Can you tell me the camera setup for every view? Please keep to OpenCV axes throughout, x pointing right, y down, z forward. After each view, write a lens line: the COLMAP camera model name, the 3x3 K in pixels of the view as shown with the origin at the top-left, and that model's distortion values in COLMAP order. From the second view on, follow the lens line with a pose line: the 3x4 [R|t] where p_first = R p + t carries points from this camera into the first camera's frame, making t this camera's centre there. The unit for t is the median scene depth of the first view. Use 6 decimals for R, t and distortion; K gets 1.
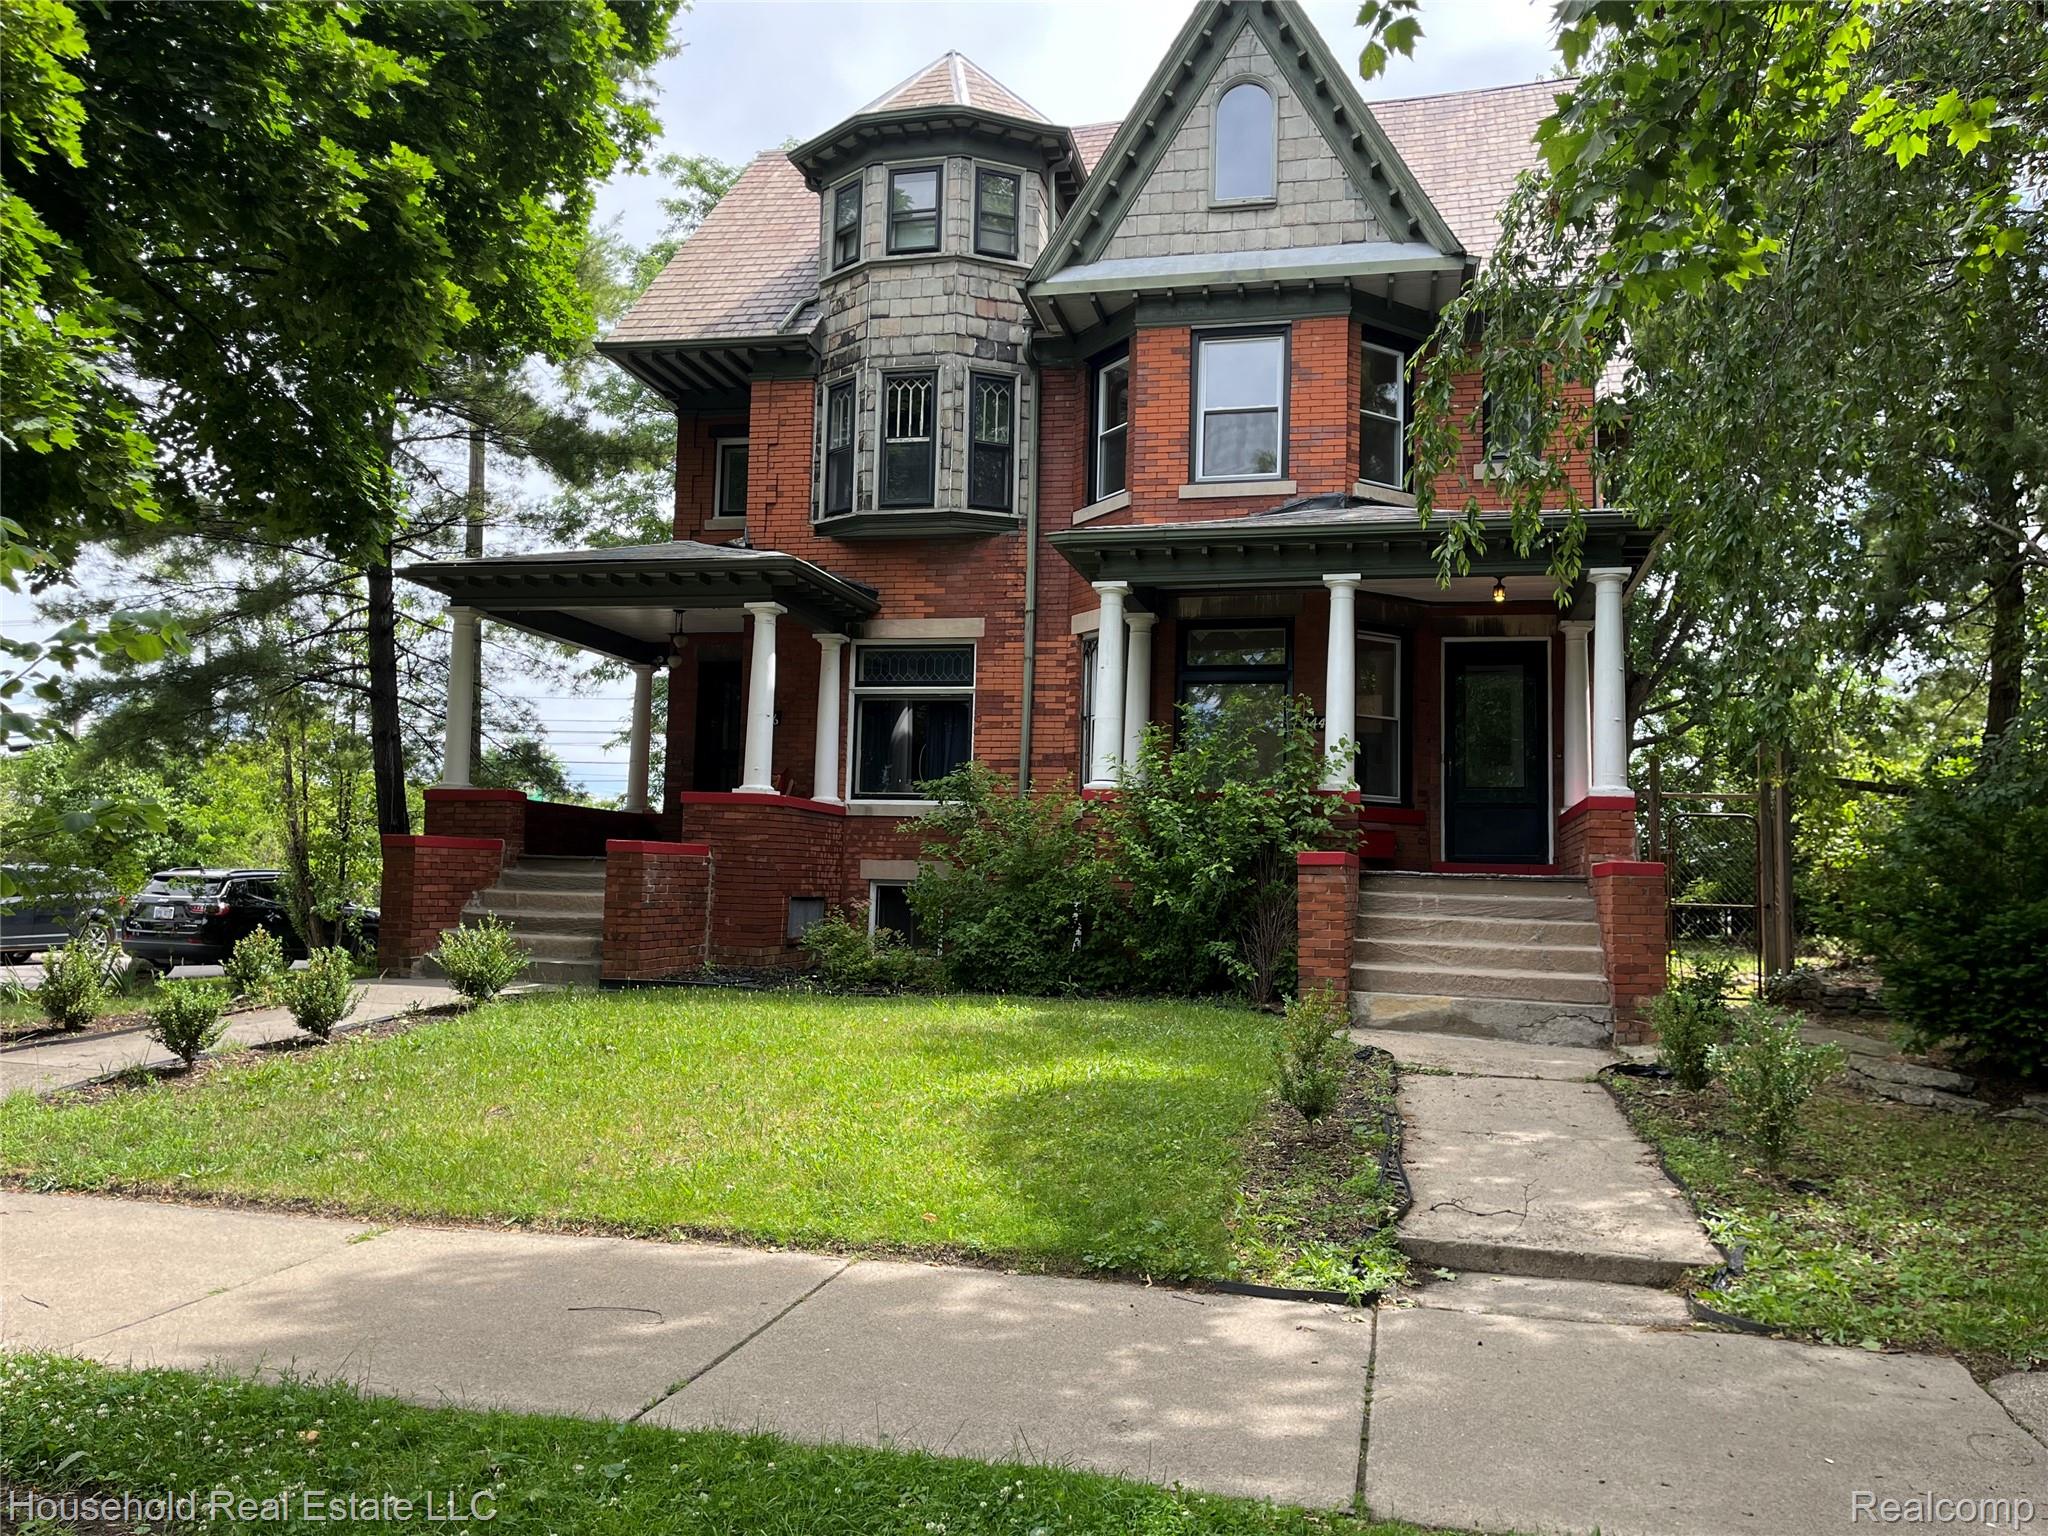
lens RADIAL K [[1600.4, 0, 1019.9], [0, 1600.4, 767.1], [0, 0, 1]] dist [0.054296, -0.066492]
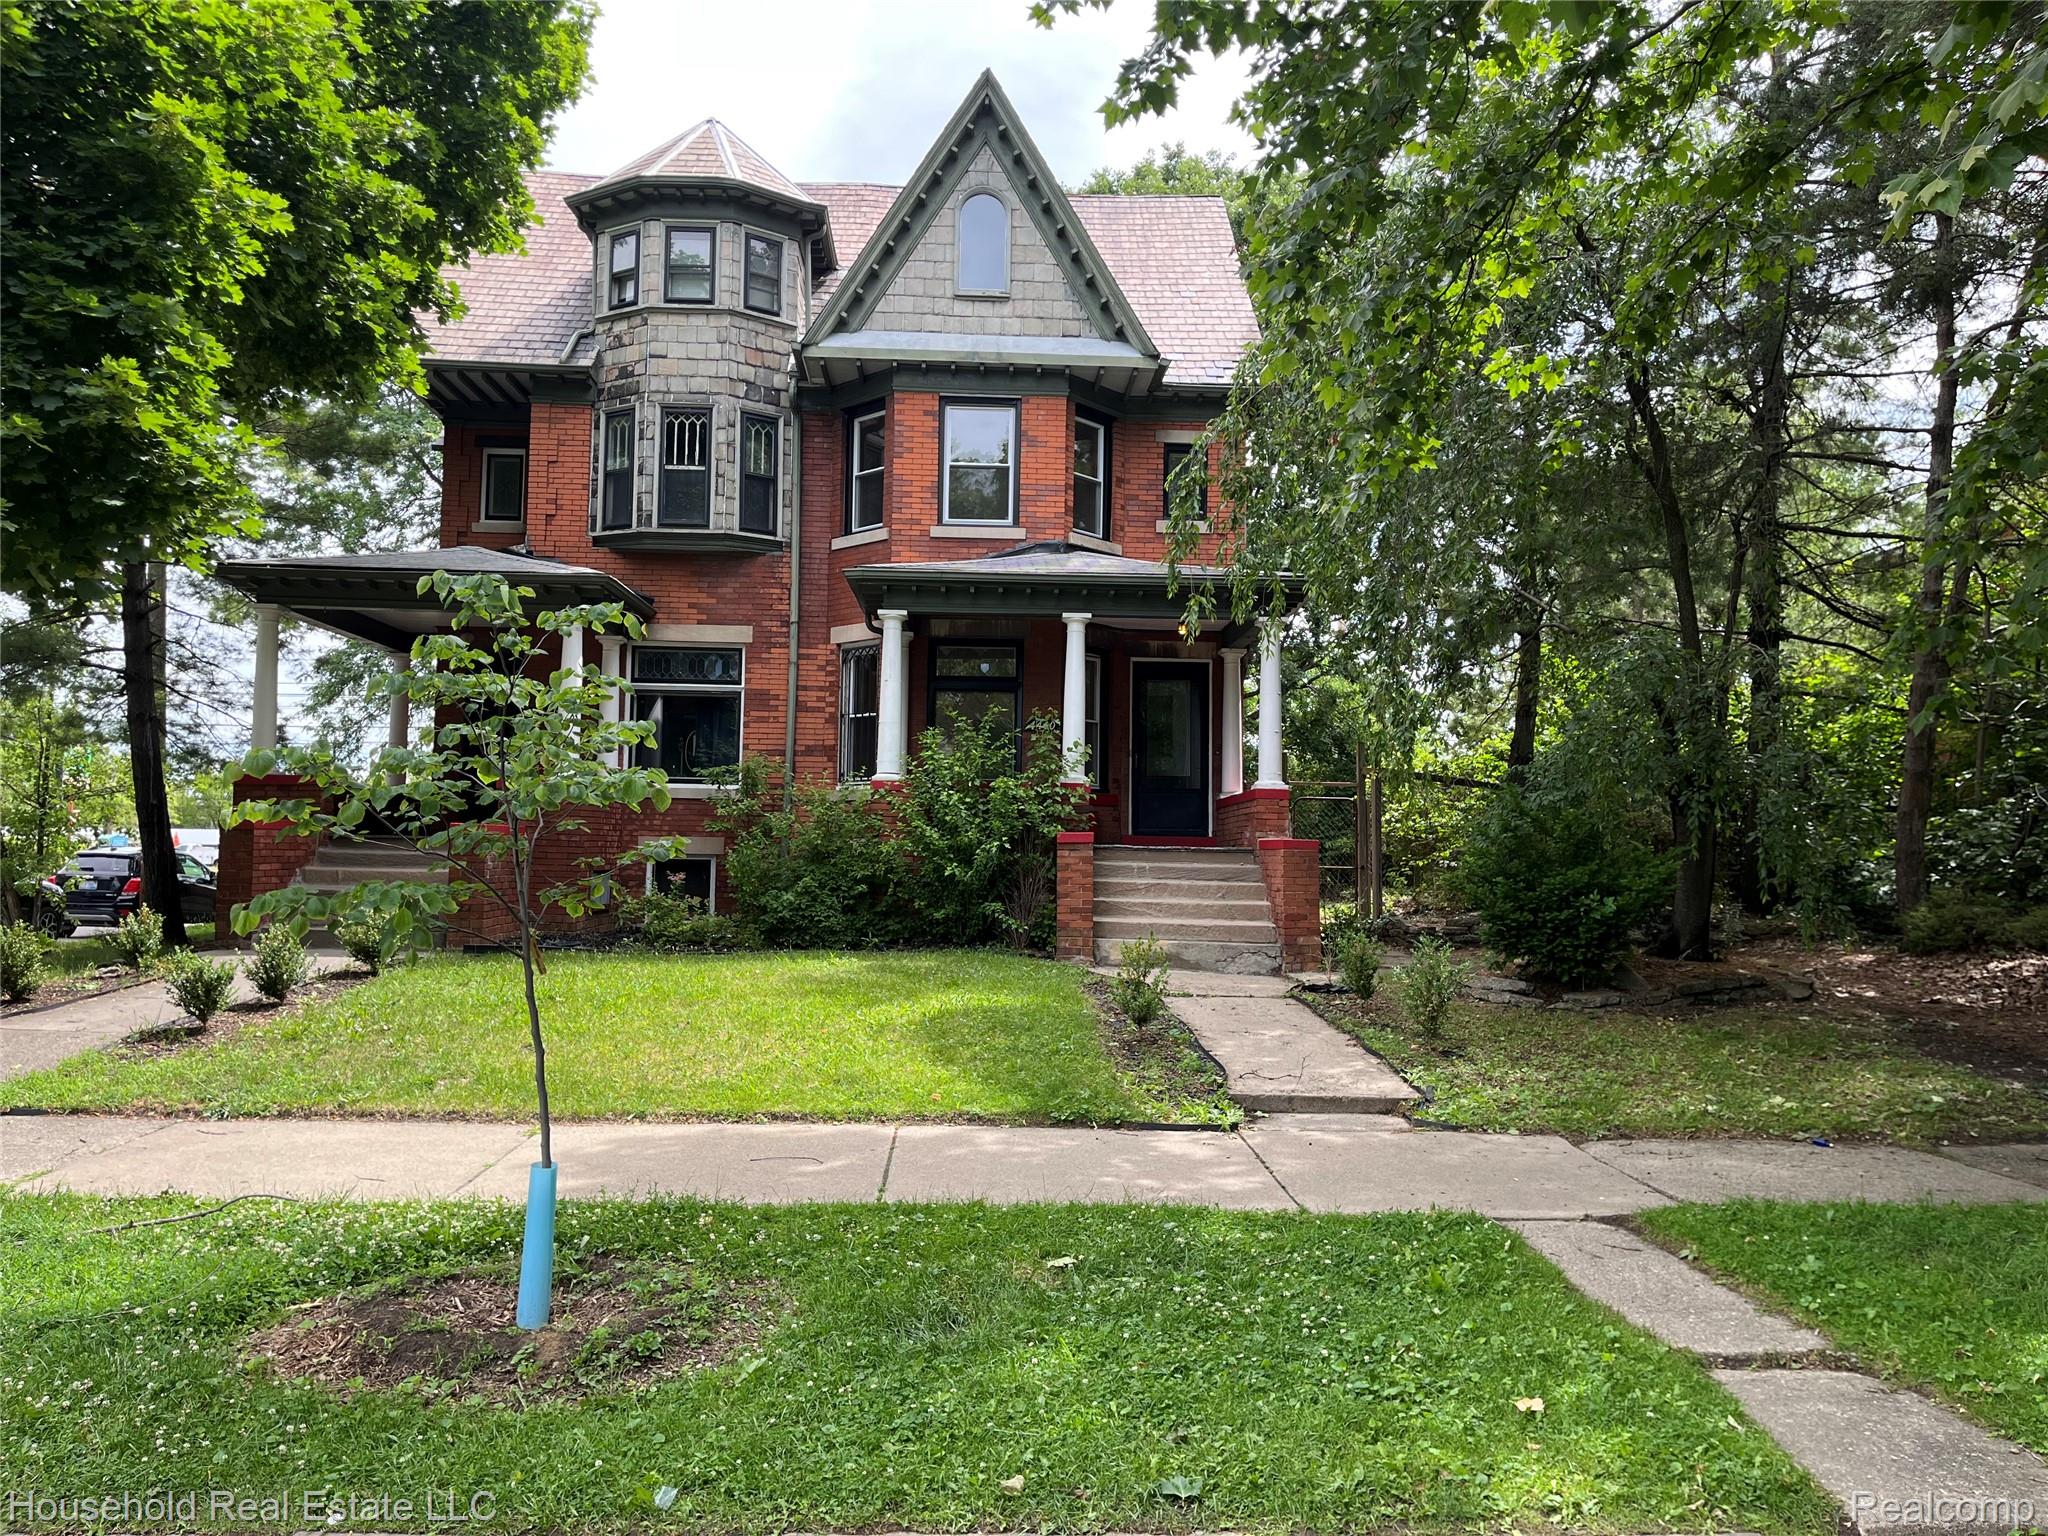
lens RADIAL K [[1600.4, 0, 1014.5], [0, 1600.4, 767.6], [0, 0, 1]] dist [0.054296, -0.066492]
pose [[0.962173, 0.005025, 0.272393, -0.187136], [-0.012860, 0.999553, 0.026985, -0.030138], [-0.272136, -0.029467, 0.961808, -0.205039]]
